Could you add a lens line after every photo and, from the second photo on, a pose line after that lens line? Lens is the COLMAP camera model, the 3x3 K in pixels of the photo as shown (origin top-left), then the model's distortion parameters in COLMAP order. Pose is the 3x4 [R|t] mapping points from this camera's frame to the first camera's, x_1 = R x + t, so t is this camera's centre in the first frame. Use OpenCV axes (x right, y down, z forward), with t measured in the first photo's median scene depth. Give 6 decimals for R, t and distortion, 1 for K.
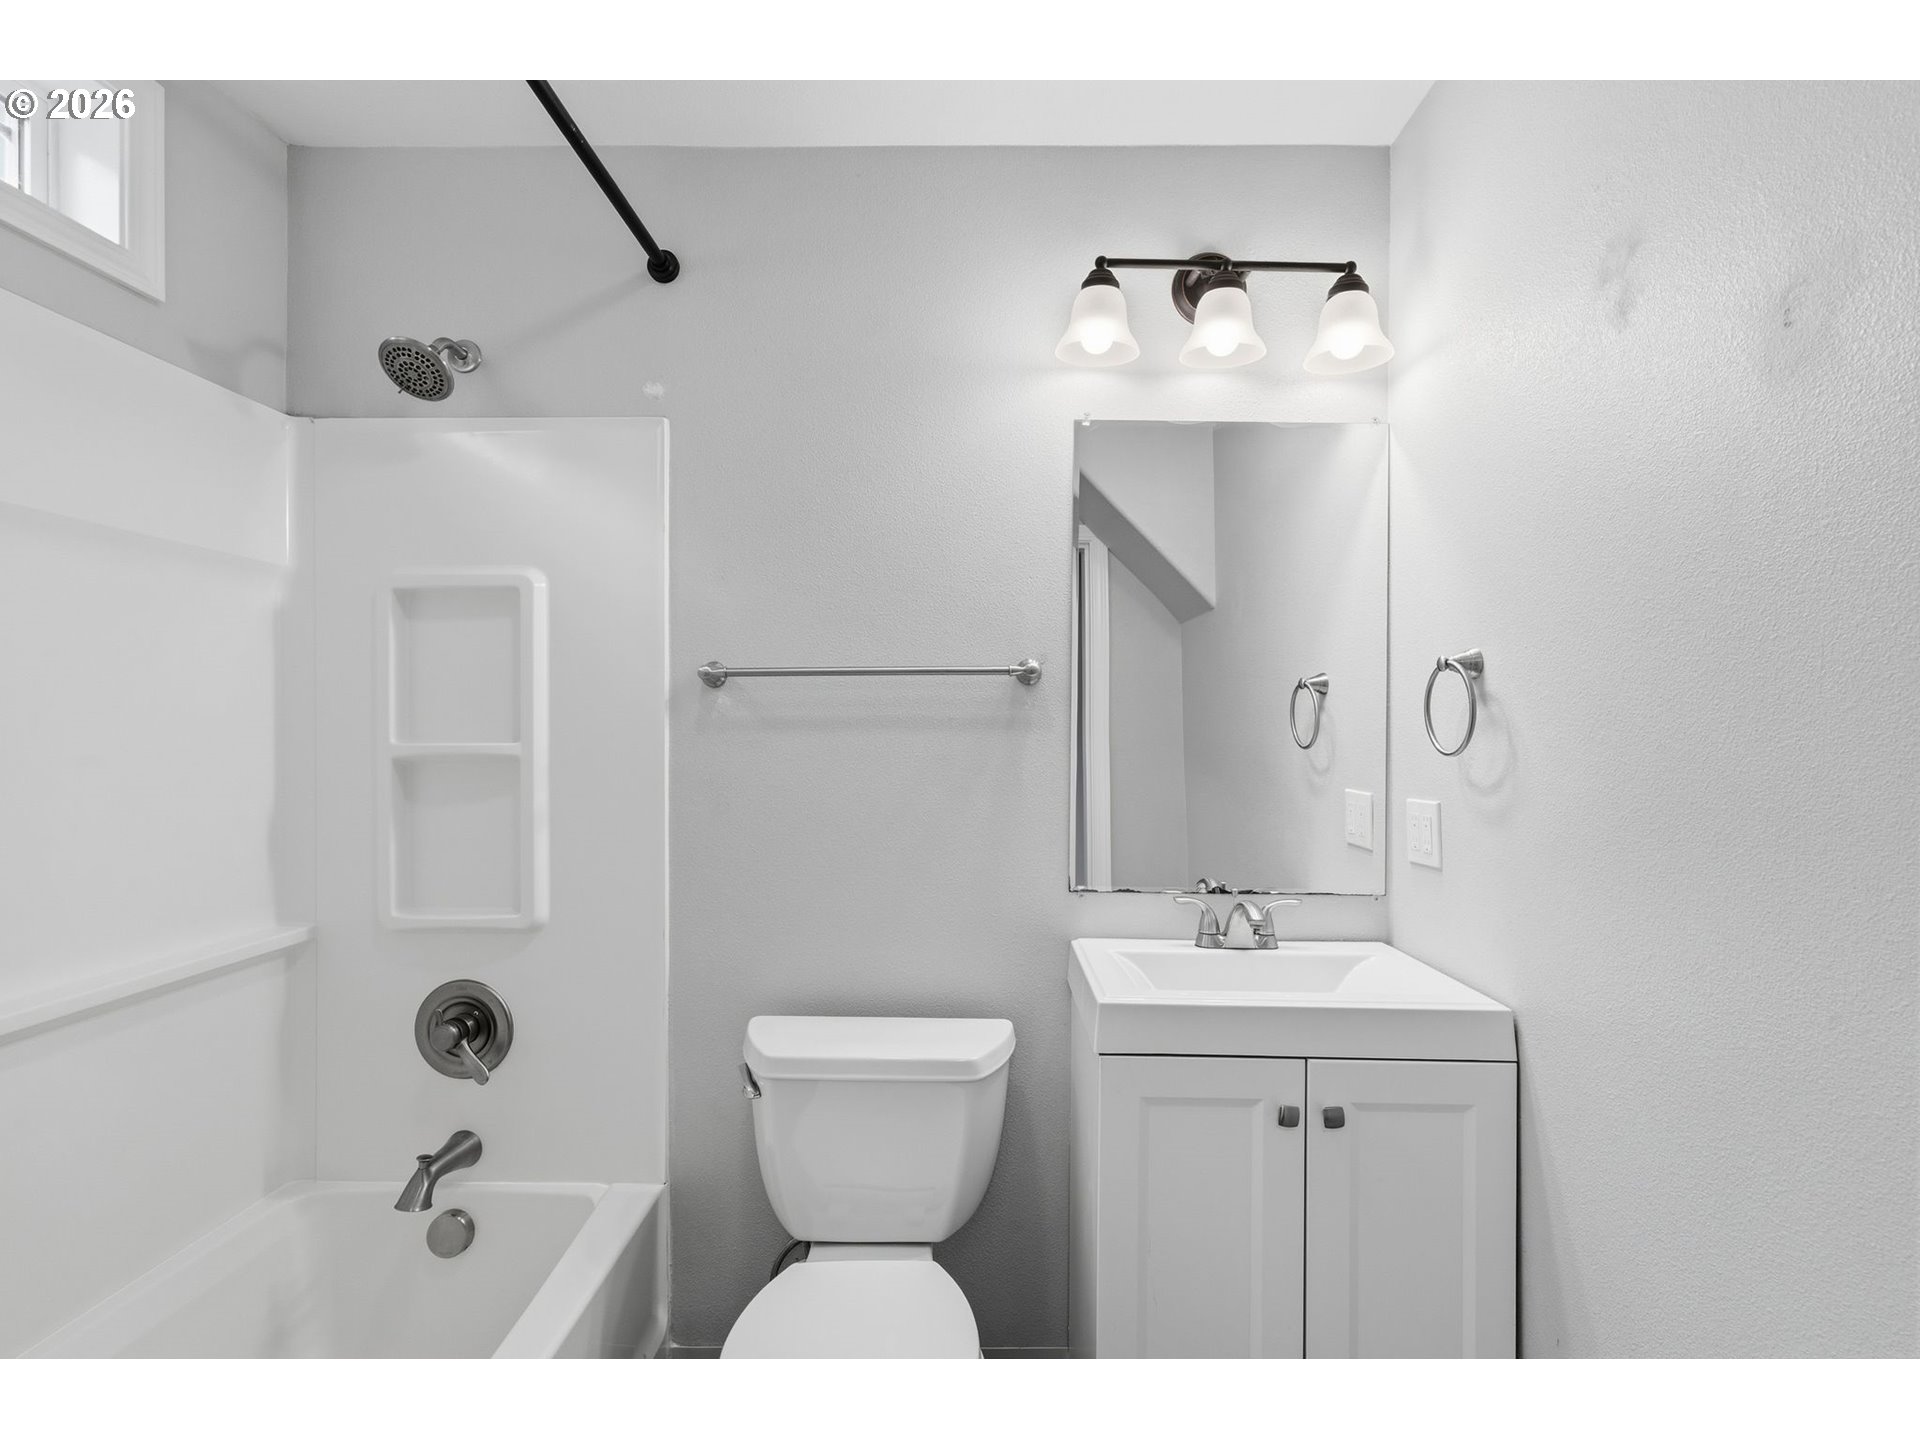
lens RADIAL K [[932.1, 0, 971.4], [0, 932.1, 724.8], [0, 0, 1]] dist [0.000715, 0.000918]
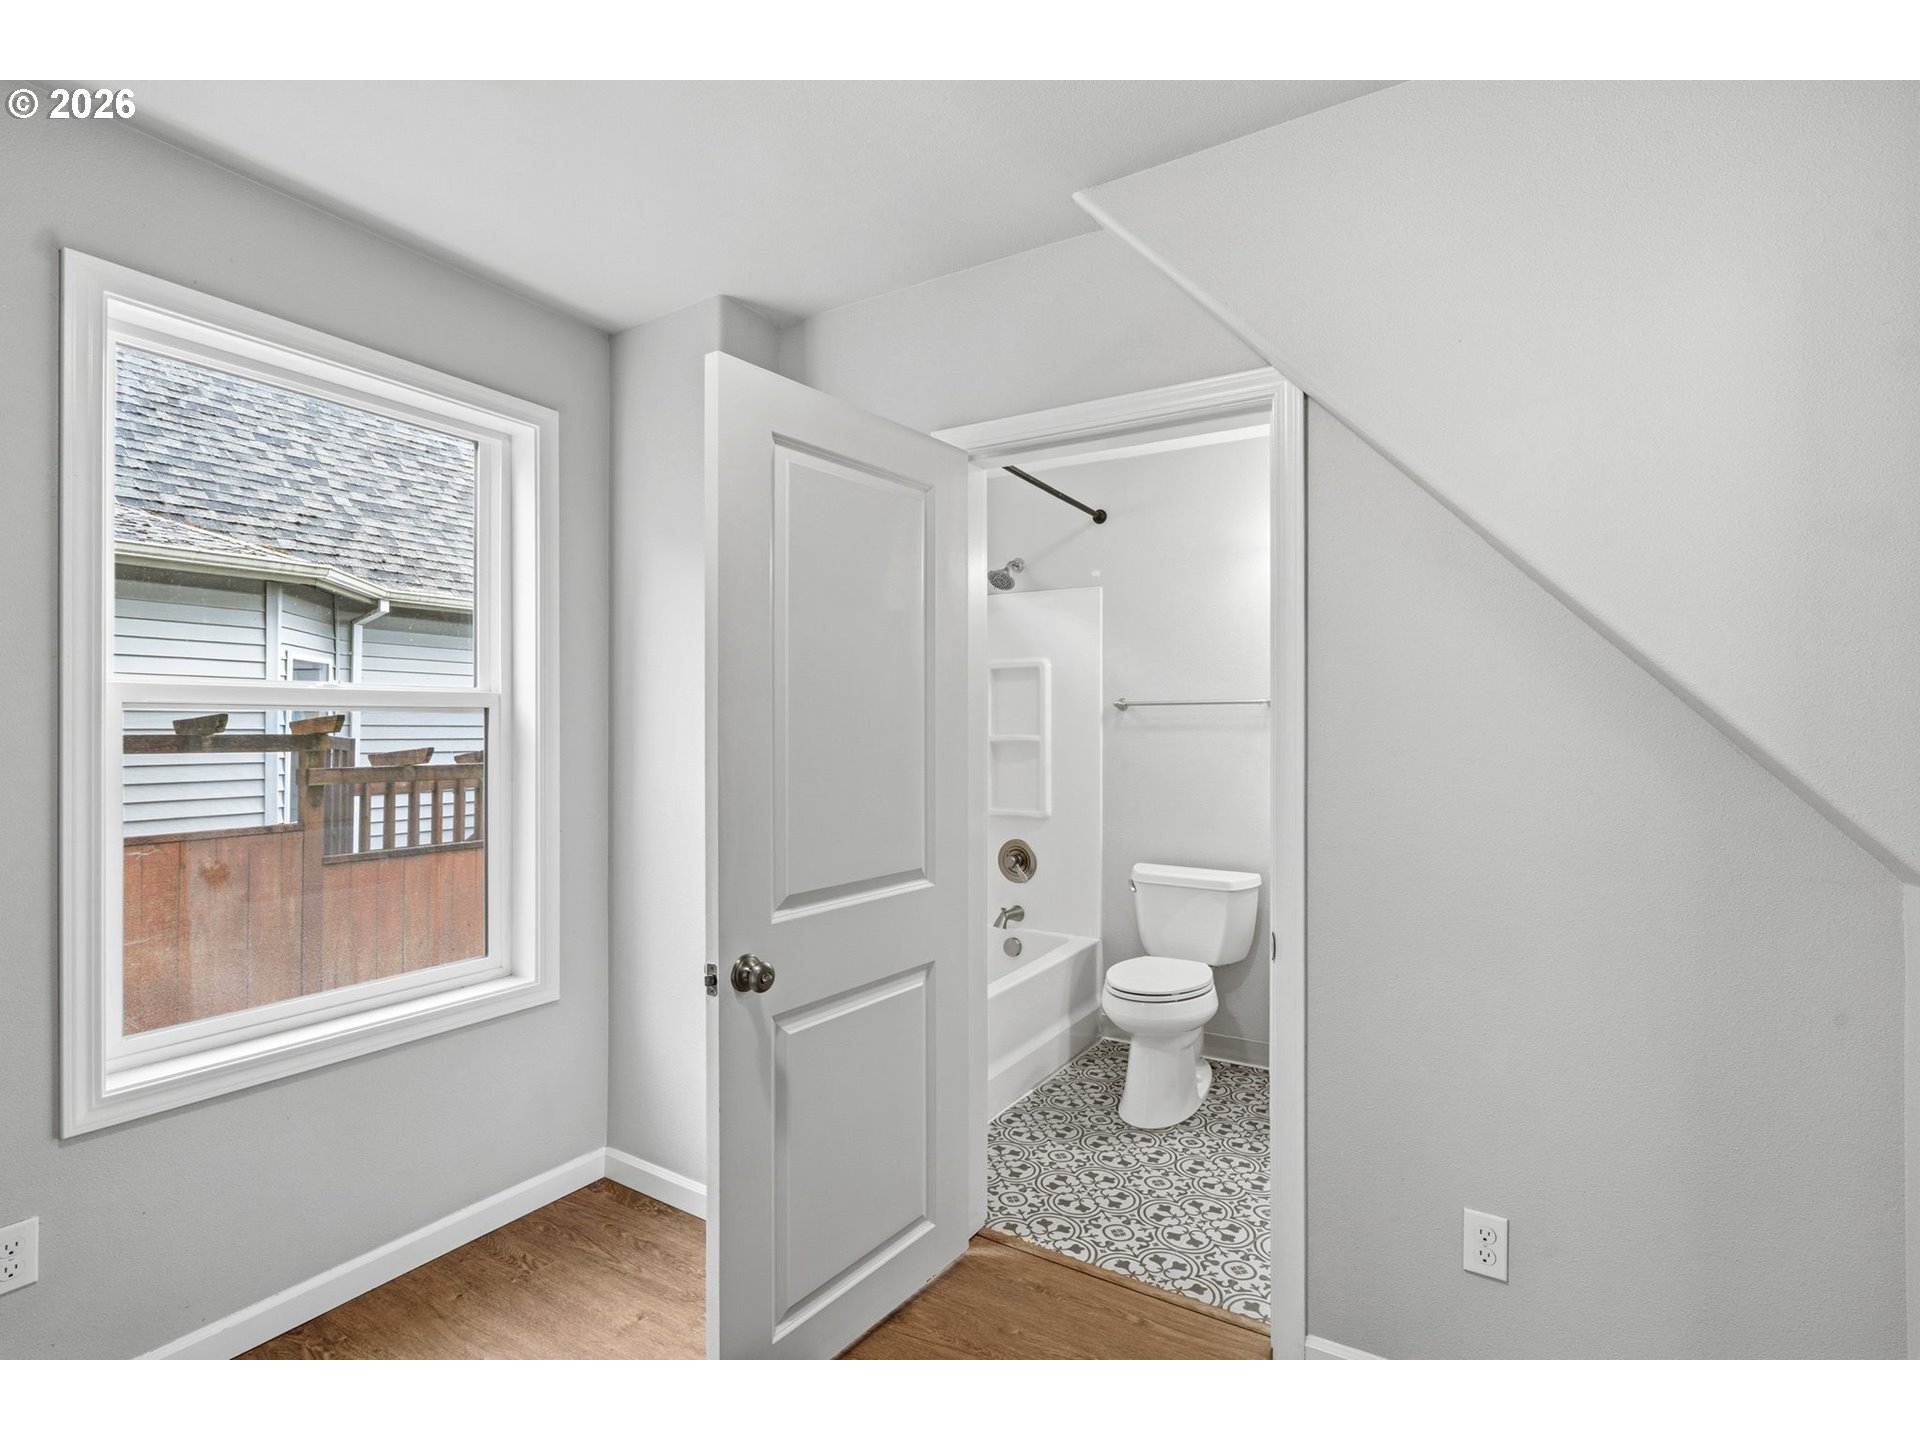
lens RADIAL K [[932.1, 0, 971.4], [0, 932.1, 724.8], [0, 0, 1]] dist [0.000715, 0.000918]
pose [[0.871160, 0.005501, -0.490968, 0.479182], [0.000482, 0.999927, 0.012059, -0.033322], [0.490999, -0.010742, 0.871094, -1.046301]]
